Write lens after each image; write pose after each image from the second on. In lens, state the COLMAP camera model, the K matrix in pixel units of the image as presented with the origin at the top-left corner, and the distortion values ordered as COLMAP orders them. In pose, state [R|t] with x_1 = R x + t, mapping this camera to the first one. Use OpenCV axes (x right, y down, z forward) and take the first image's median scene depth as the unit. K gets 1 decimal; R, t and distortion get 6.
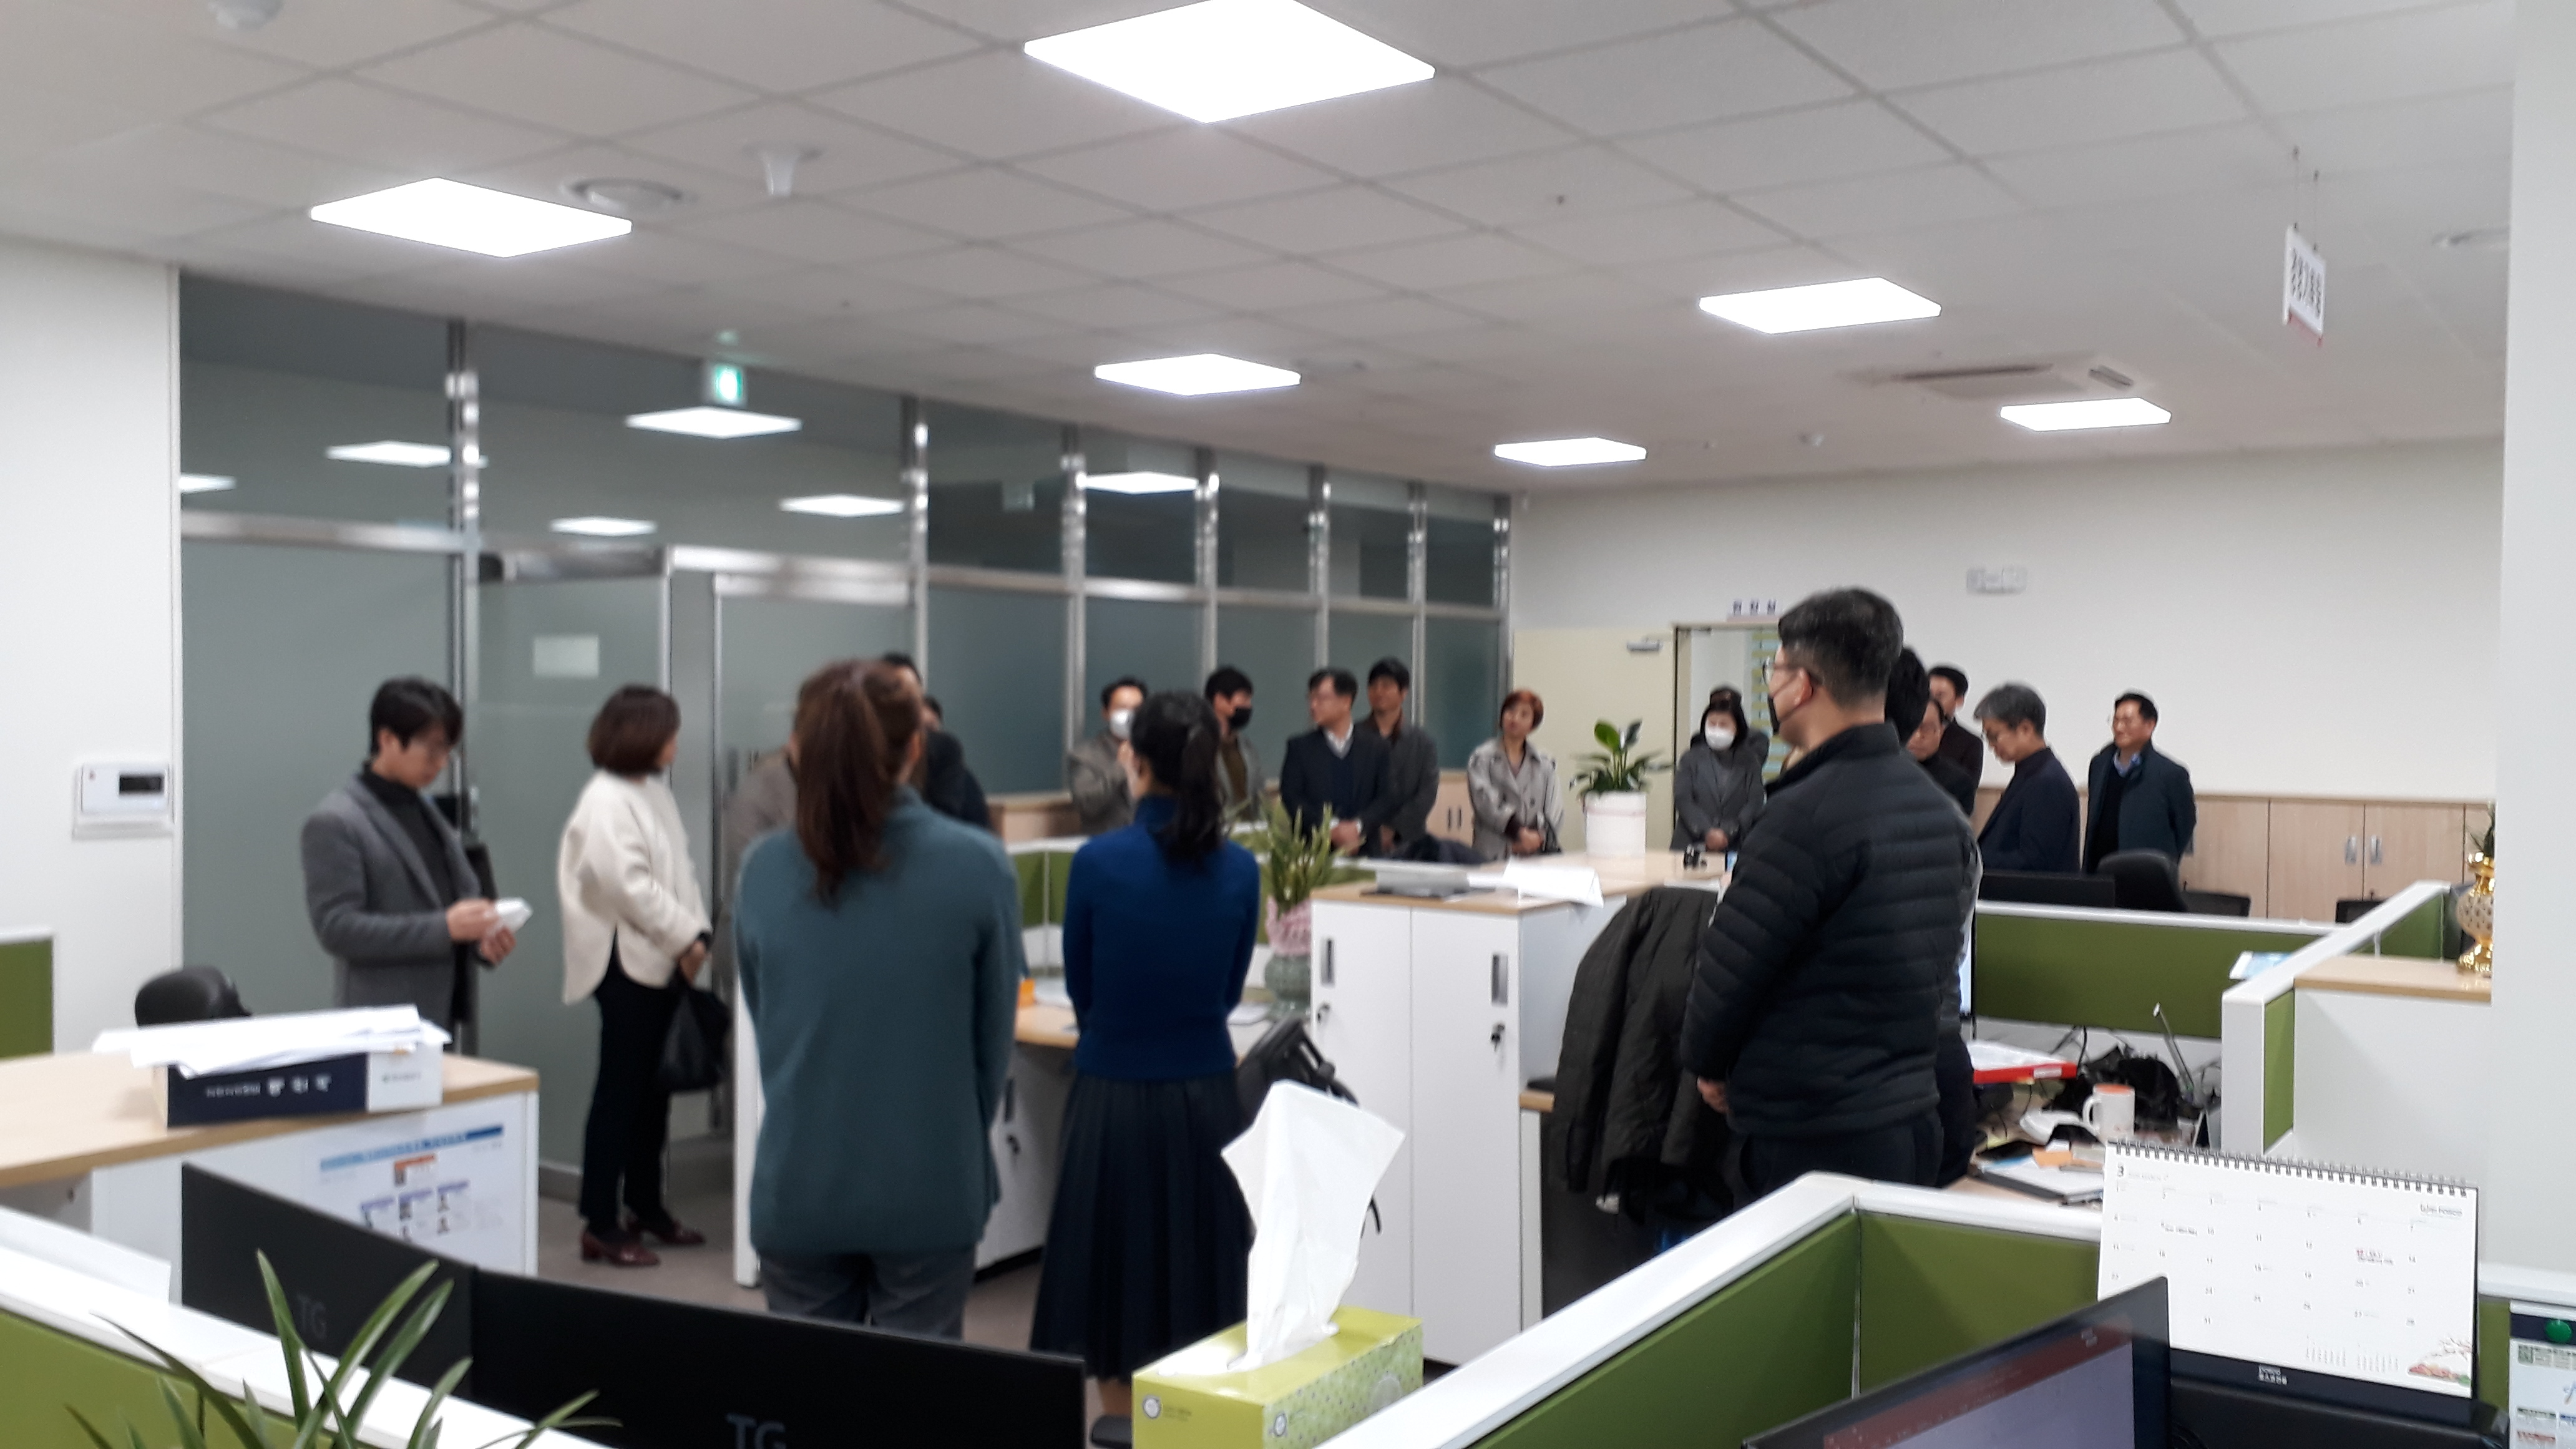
lens RADIAL K [[2032.5, 0, 1281.4], [0, 2032.5, 728.8], [0, 0, 1]] dist [0.142921, 0.007459]
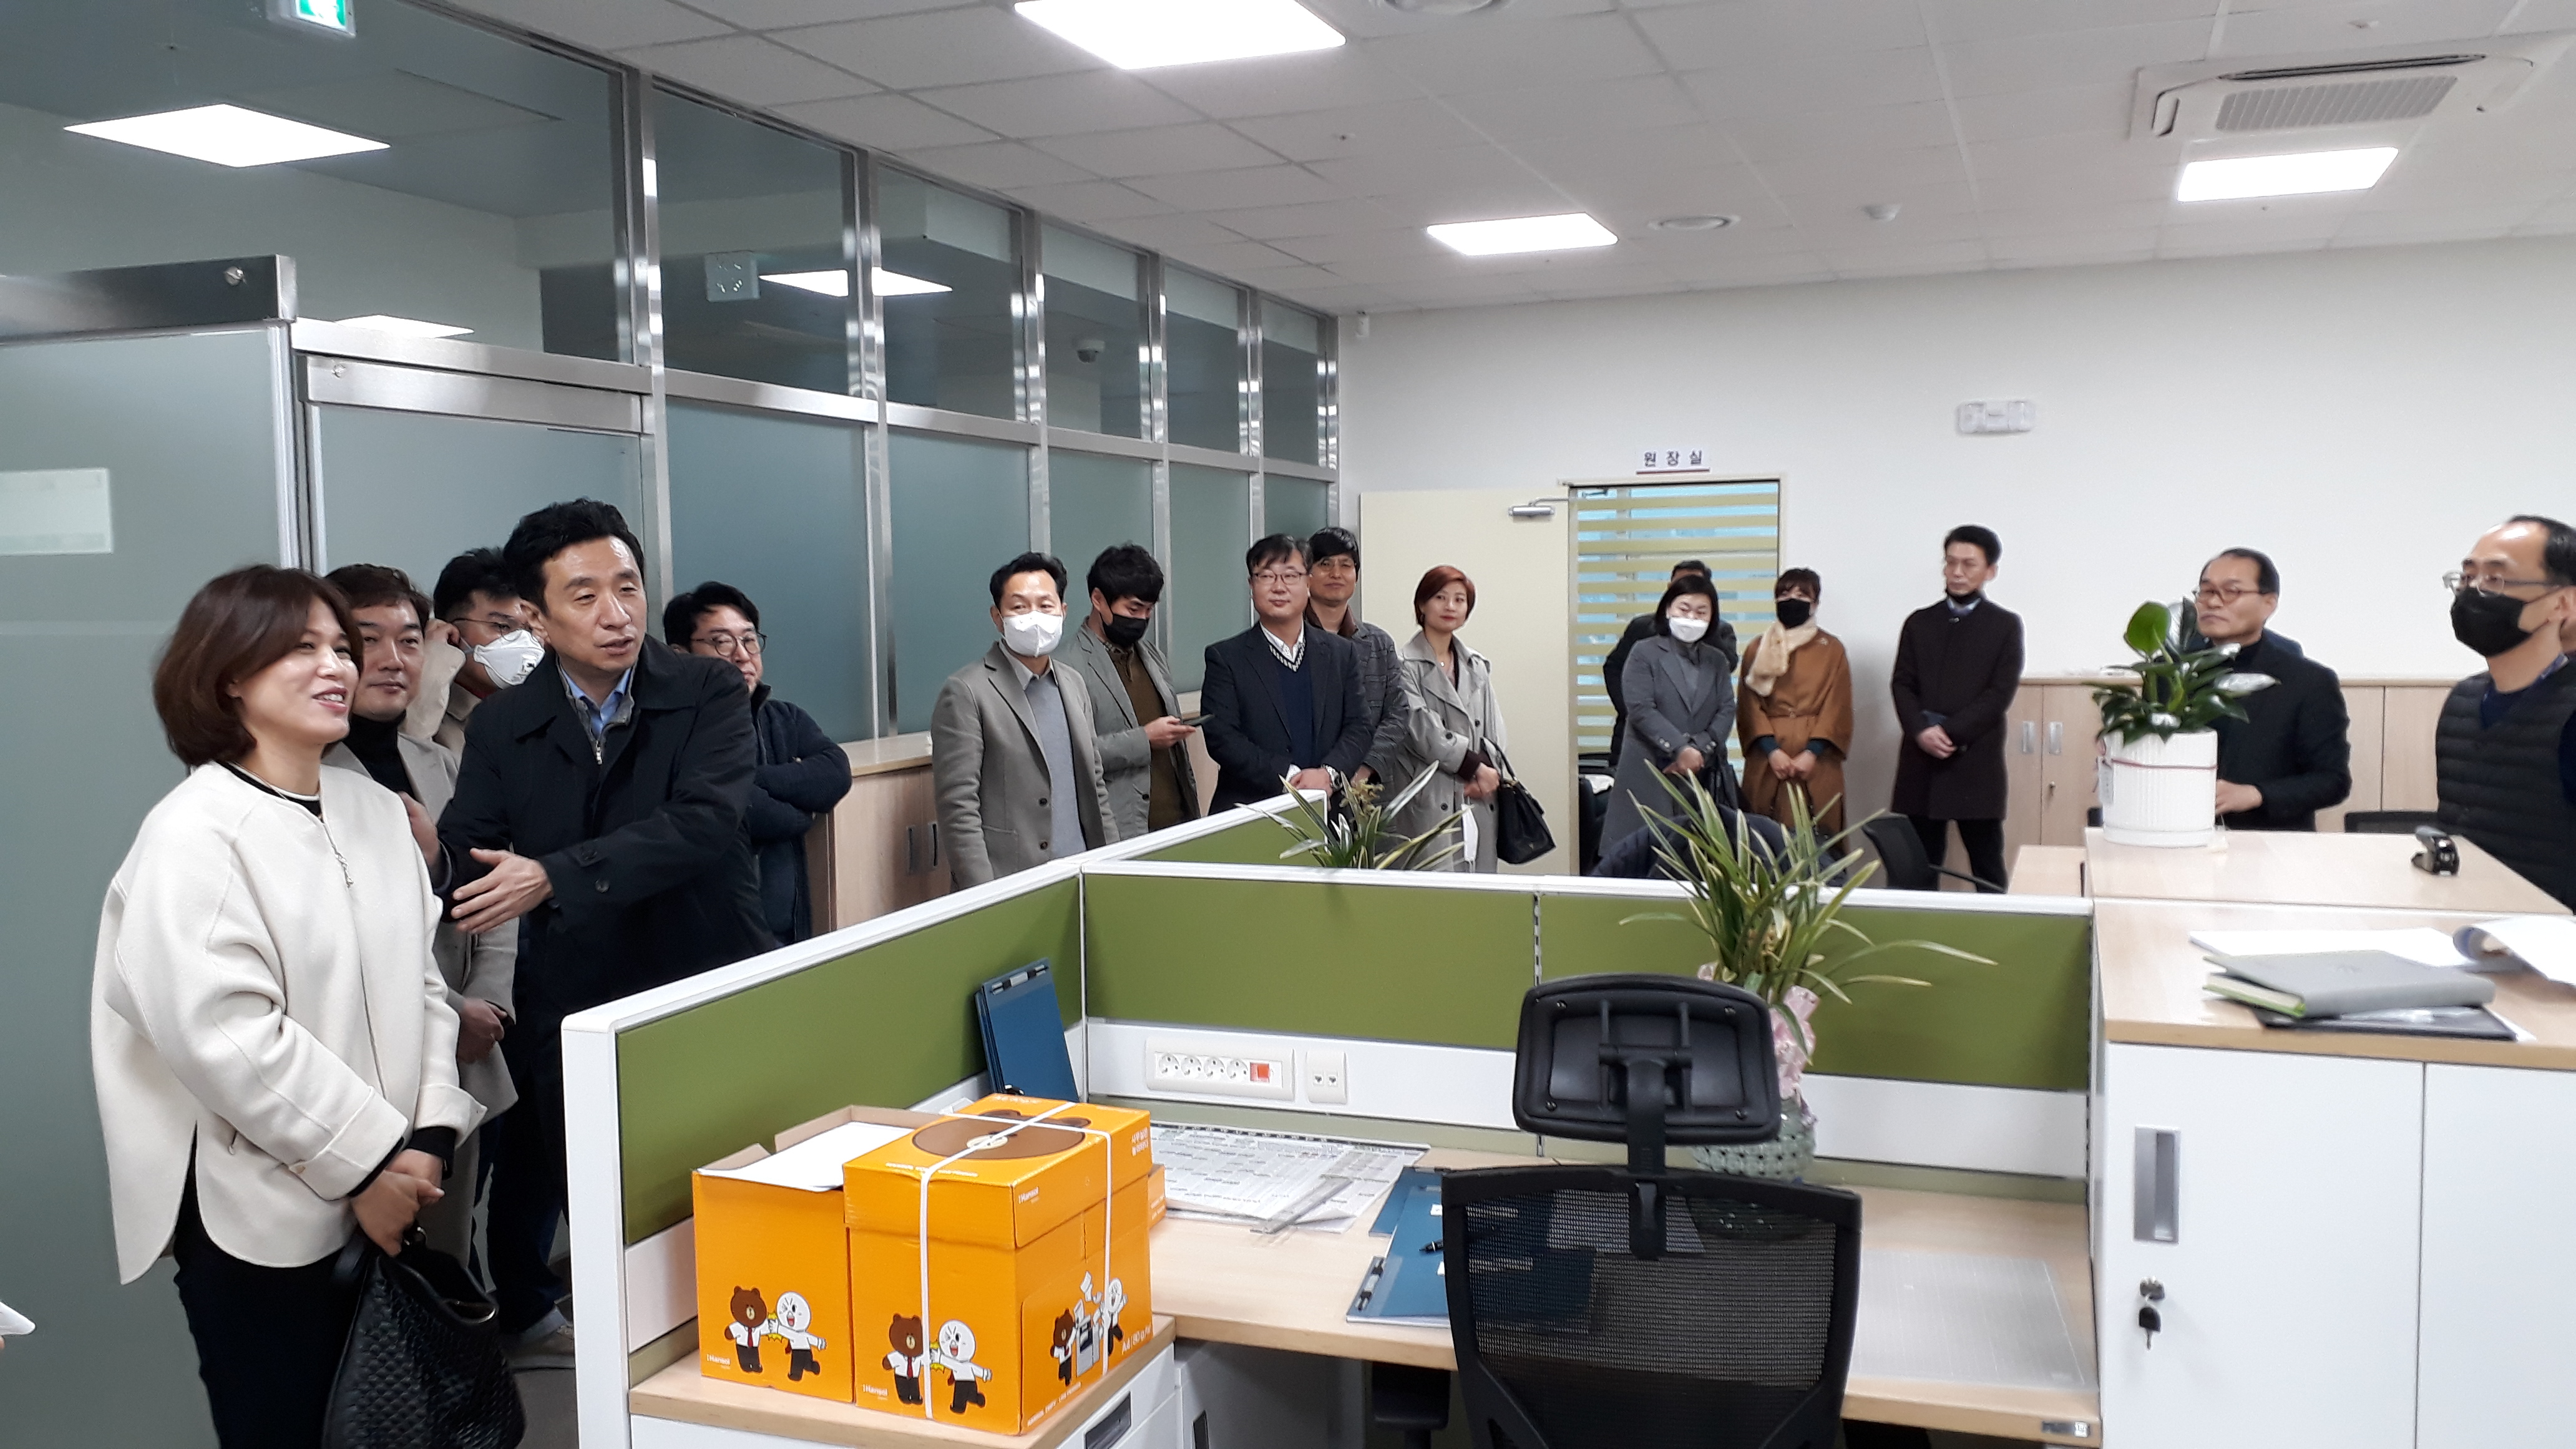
lens RADIAL K [[2032.5, 0, 1297.8], [0, 2032.5, 706.9], [0, 0, 1]] dist [0.142921, 0.007459]
pose [[0.966592, -0.033369, 0.254138, -0.121665], [0.022801, 0.998753, 0.044417, -0.002929], [-0.255303, -0.037139, 0.966148, 0.306238]]
